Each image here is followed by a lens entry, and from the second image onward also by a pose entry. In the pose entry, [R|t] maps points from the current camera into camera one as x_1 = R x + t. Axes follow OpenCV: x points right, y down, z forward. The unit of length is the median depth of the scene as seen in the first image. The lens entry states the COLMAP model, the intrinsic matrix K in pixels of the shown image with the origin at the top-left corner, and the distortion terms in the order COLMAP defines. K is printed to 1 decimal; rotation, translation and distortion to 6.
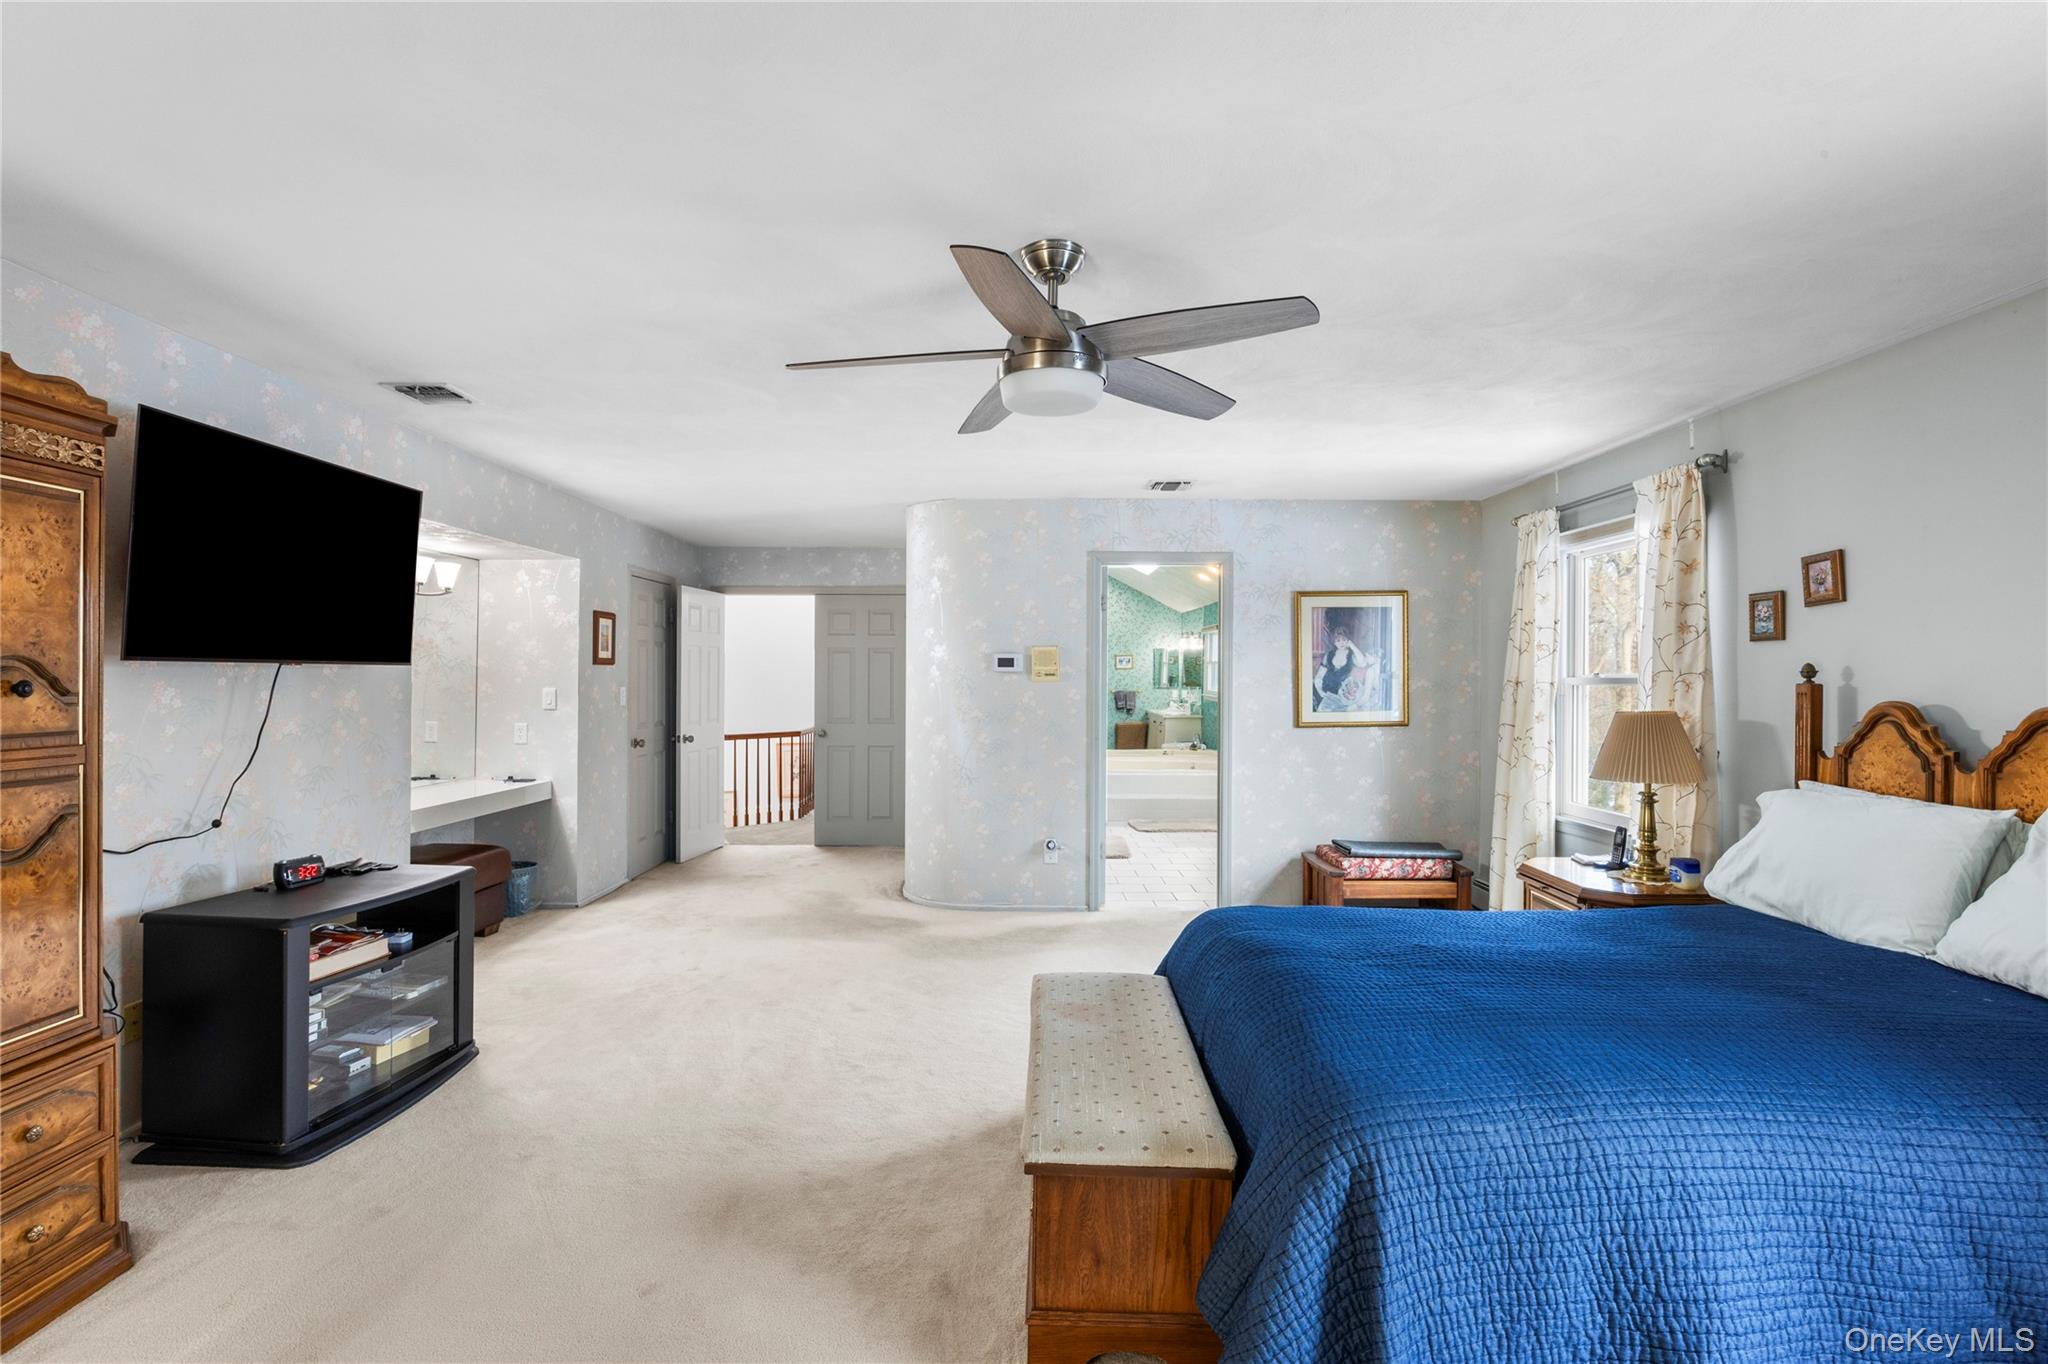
lens RADIAL K [[952.0, 0, 1023.2], [0, 952.0, 667.4], [0, 0, 1]] dist [-0.010211, -0.000256]
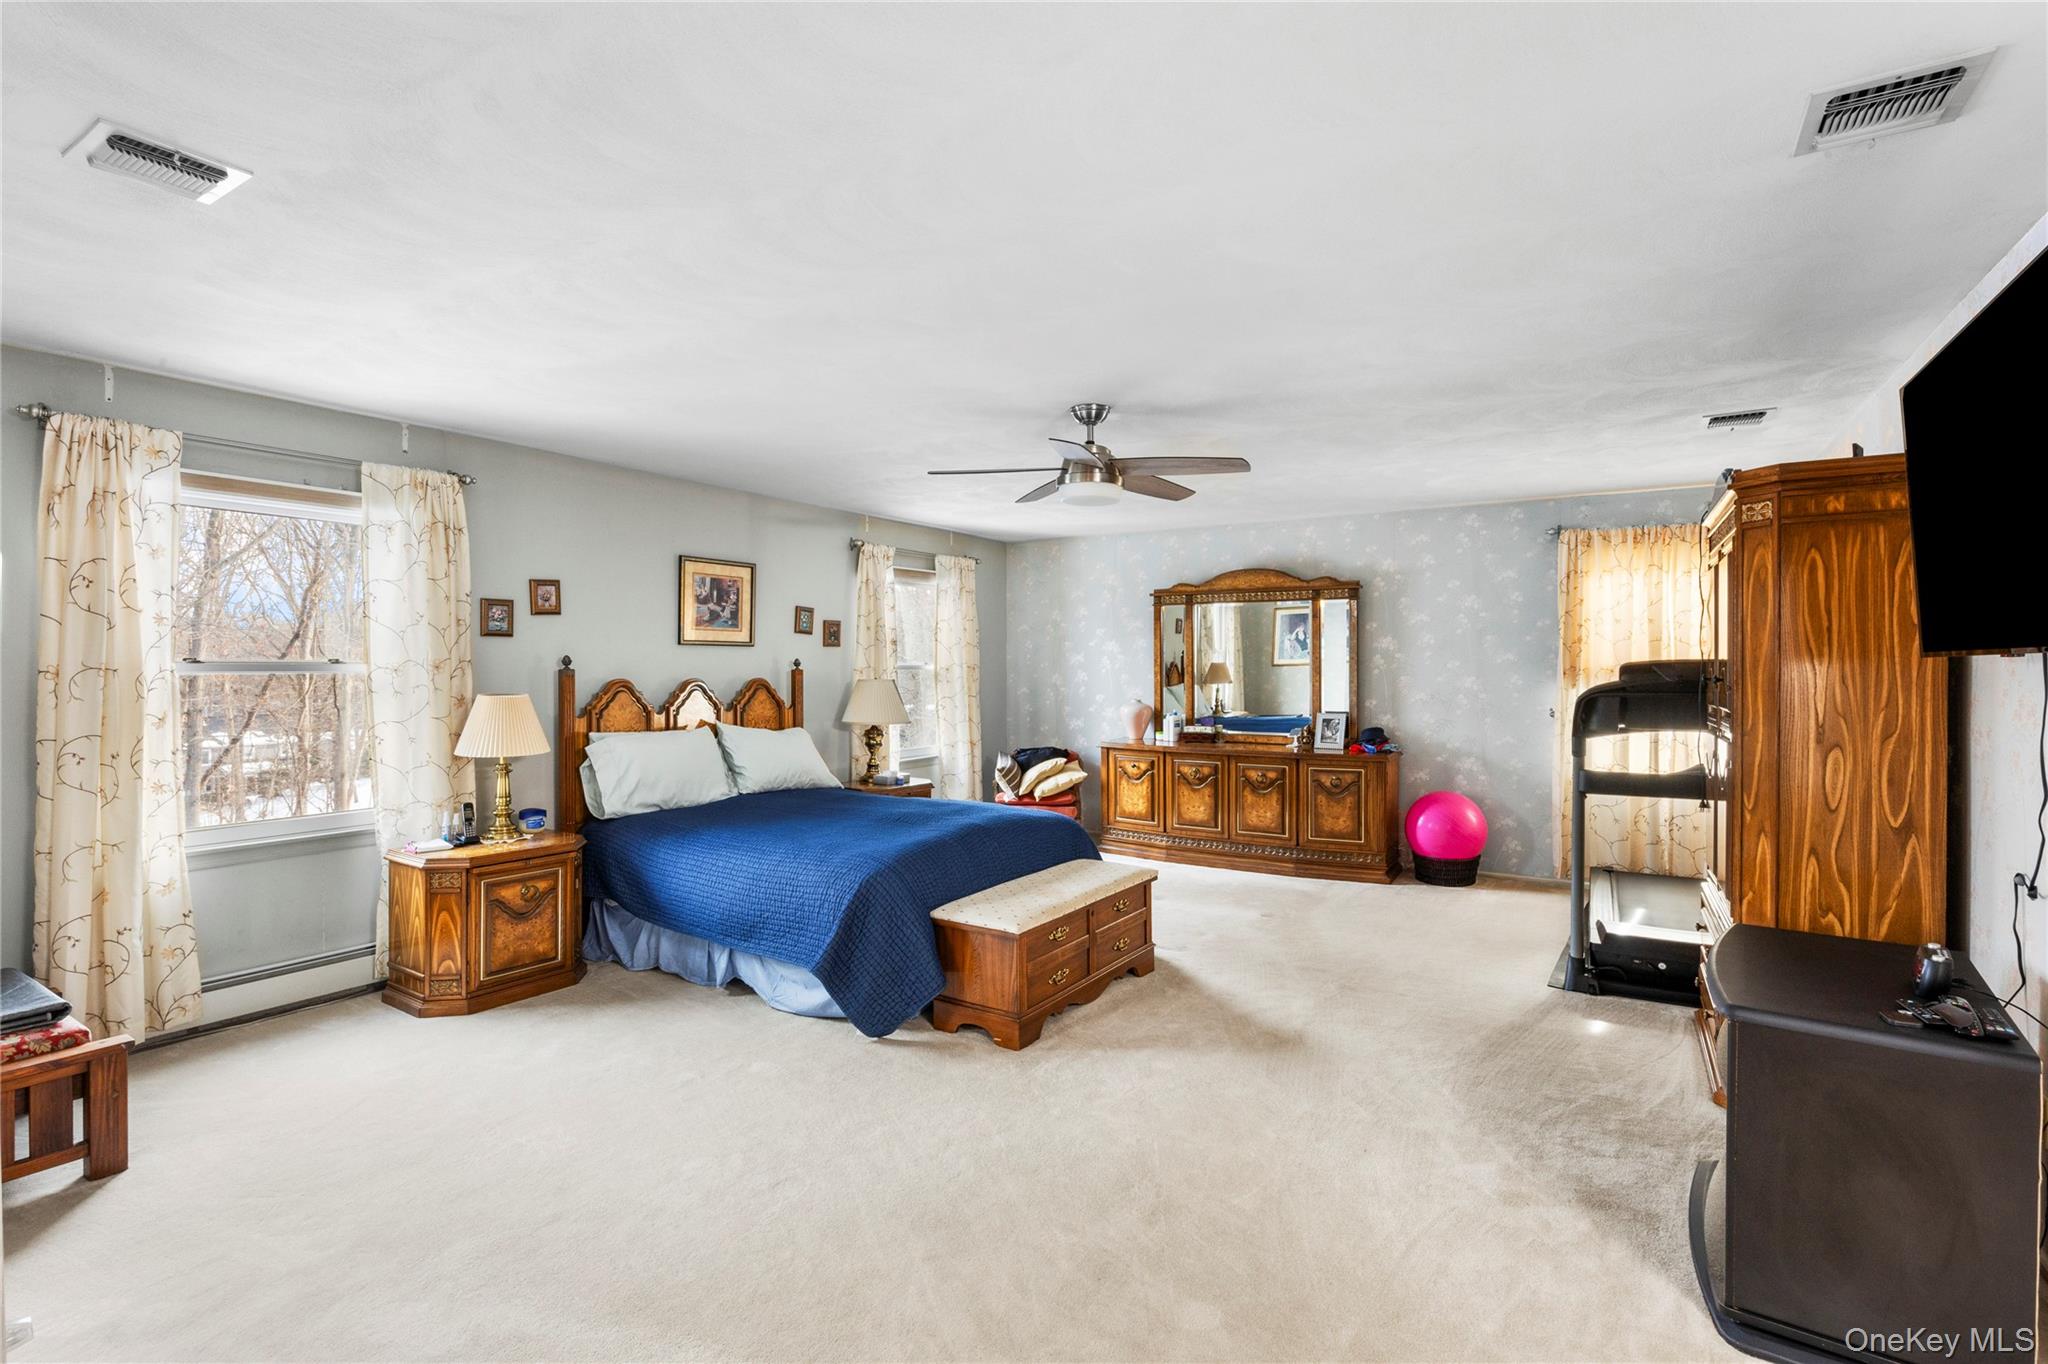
lens RADIAL K [[952.0, 0, 1023.2], [0, 952.0, 667.4], [0, 0, 1]] dist [-0.010211, -0.000256]
pose [[-0.857757, 0.001441, 0.514053, -0.530798], [-0.003980, 0.999947, -0.009444, 0.025037], [-0.514039, -0.010147, -0.857707, 1.857716]]
